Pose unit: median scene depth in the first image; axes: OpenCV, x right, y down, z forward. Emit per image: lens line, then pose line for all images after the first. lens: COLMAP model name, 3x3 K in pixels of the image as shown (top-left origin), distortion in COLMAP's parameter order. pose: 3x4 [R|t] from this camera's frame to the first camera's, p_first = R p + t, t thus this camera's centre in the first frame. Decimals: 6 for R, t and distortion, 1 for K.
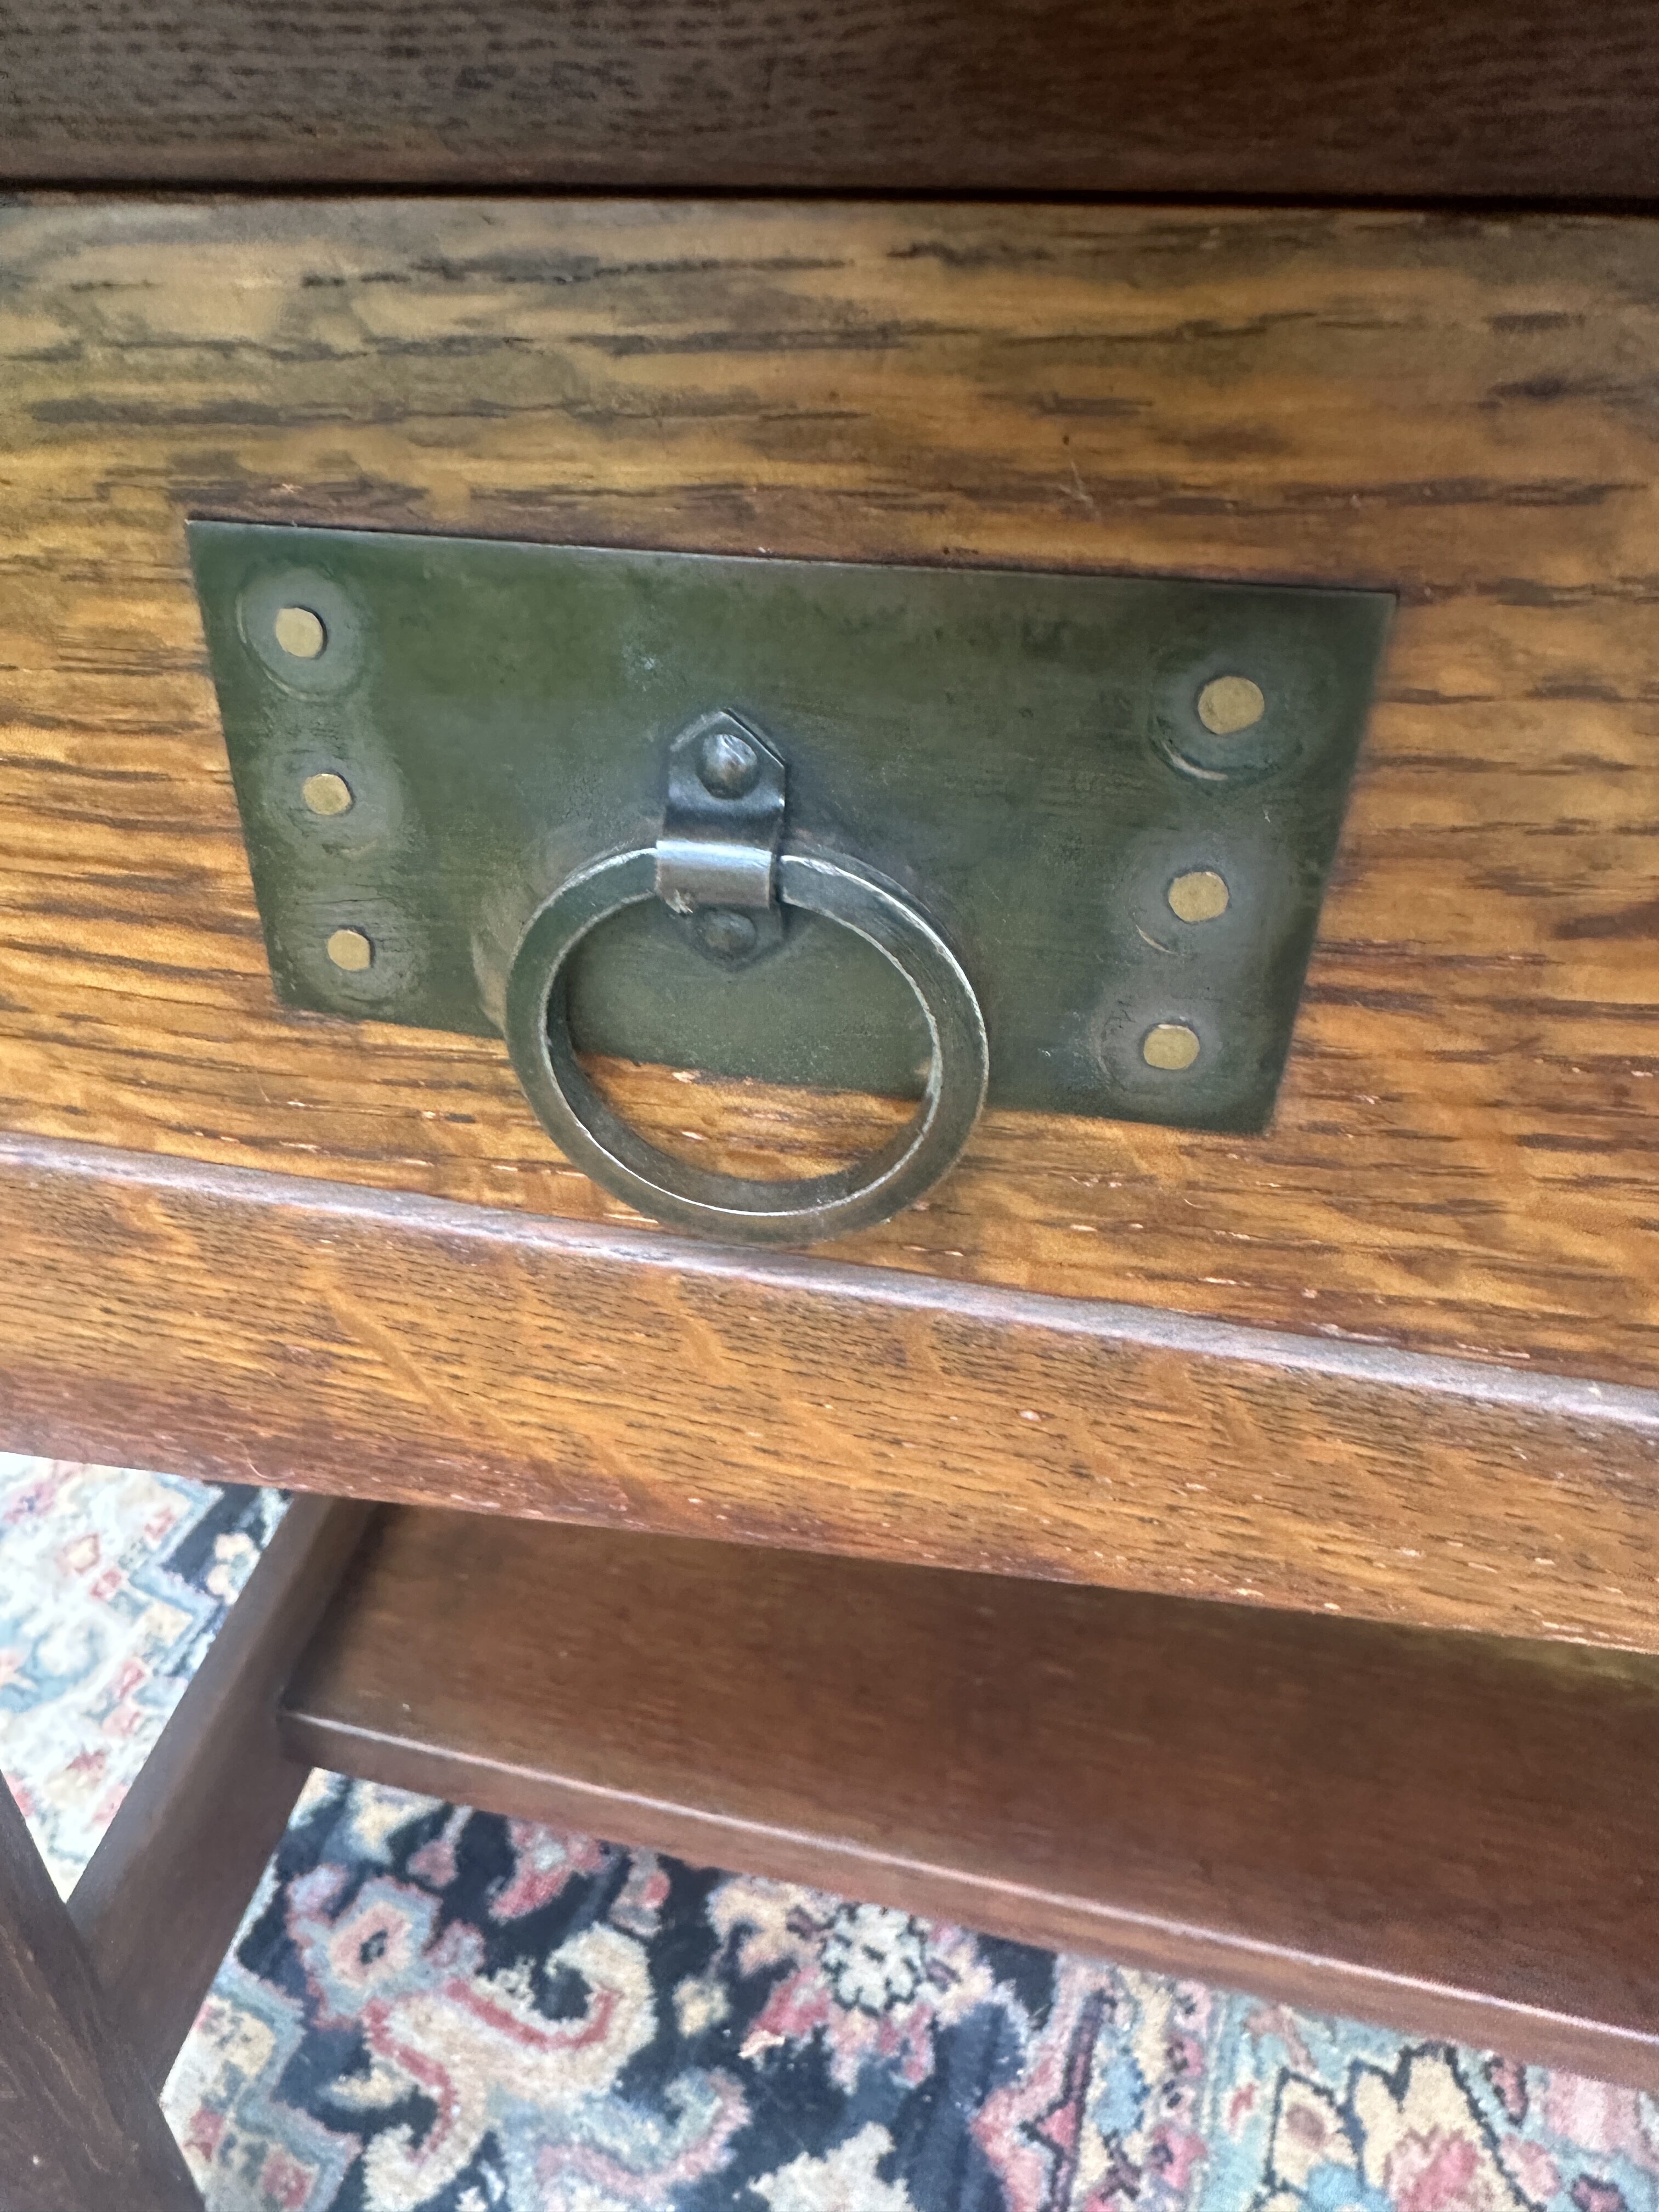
lens RADIAL K [[1588.2, 0, 660.2], [0, 1588.2, 1055.7], [0, 0, 1]] dist [0.017774, -0.029897]
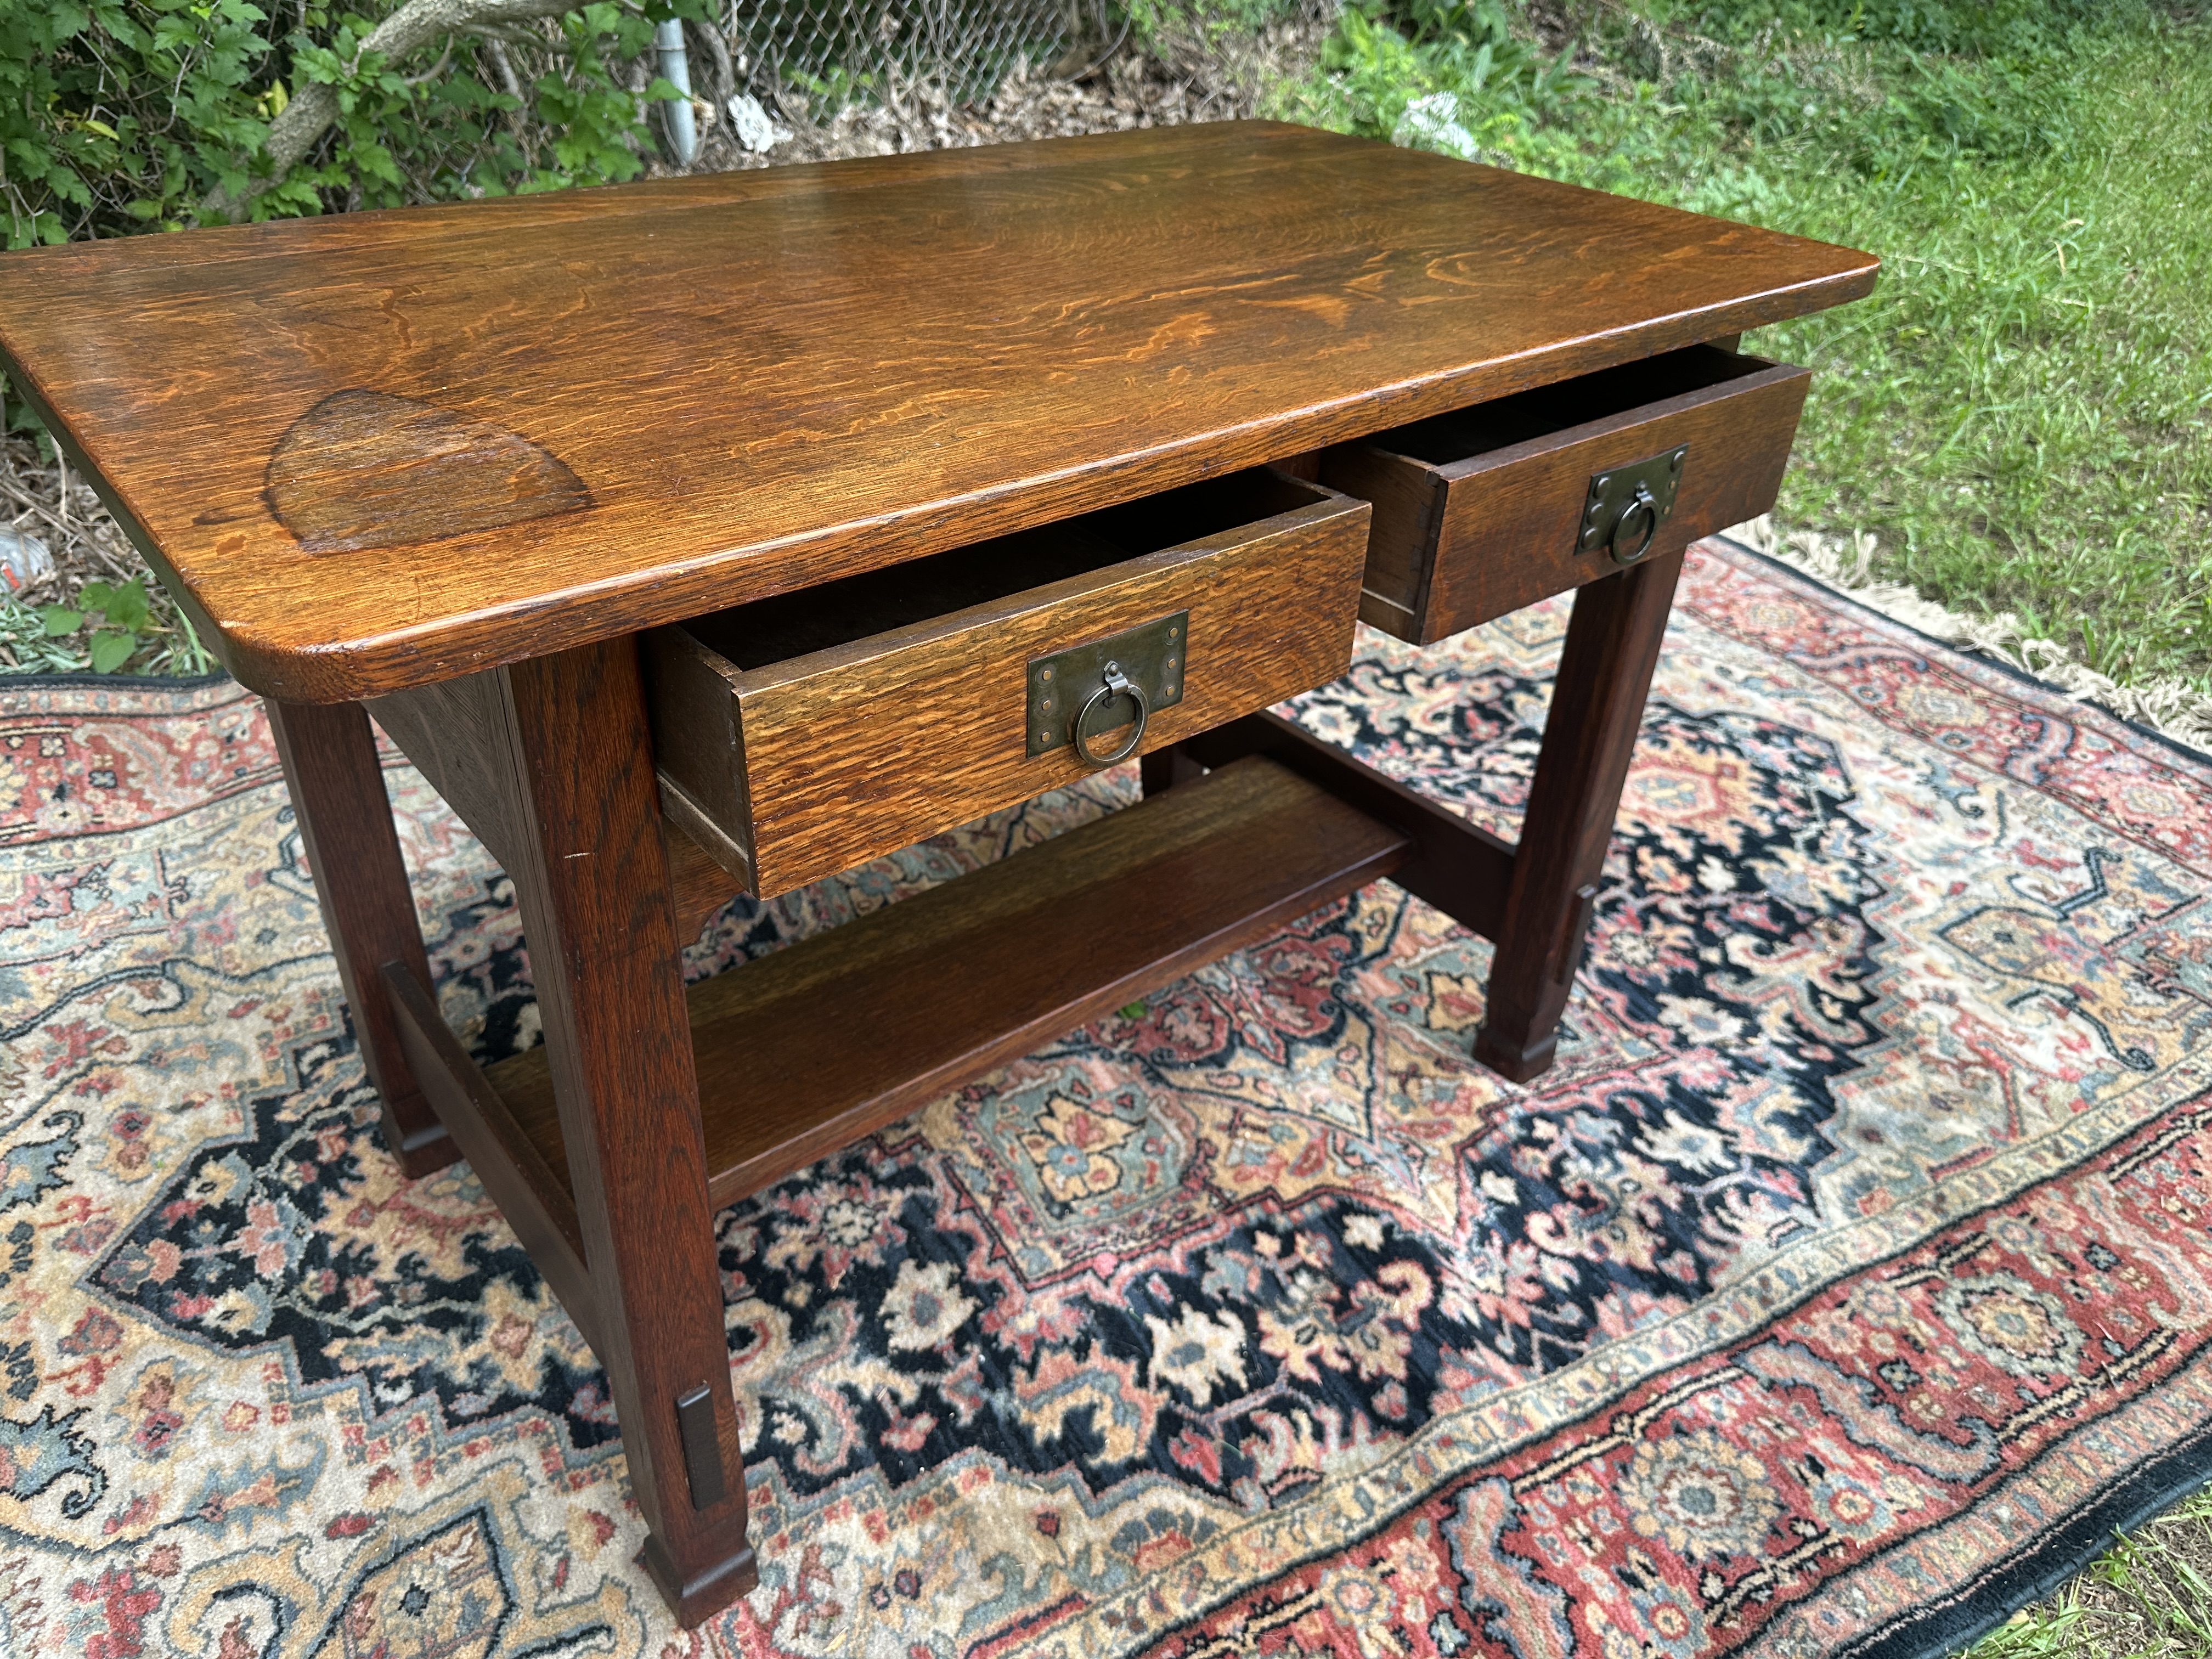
lens RADIAL K [[1588.2, 0, 1094.3], [0, 1588.2, 833.5], [0, 0, 1]] dist [0.017774, -0.029897]
pose [[0.587831, -0.402362, 0.701826, -0.941445], [0.424547, 0.891909, 0.155749, -0.033650], [-0.688633, 0.206403, 0.695113, -0.711740]]
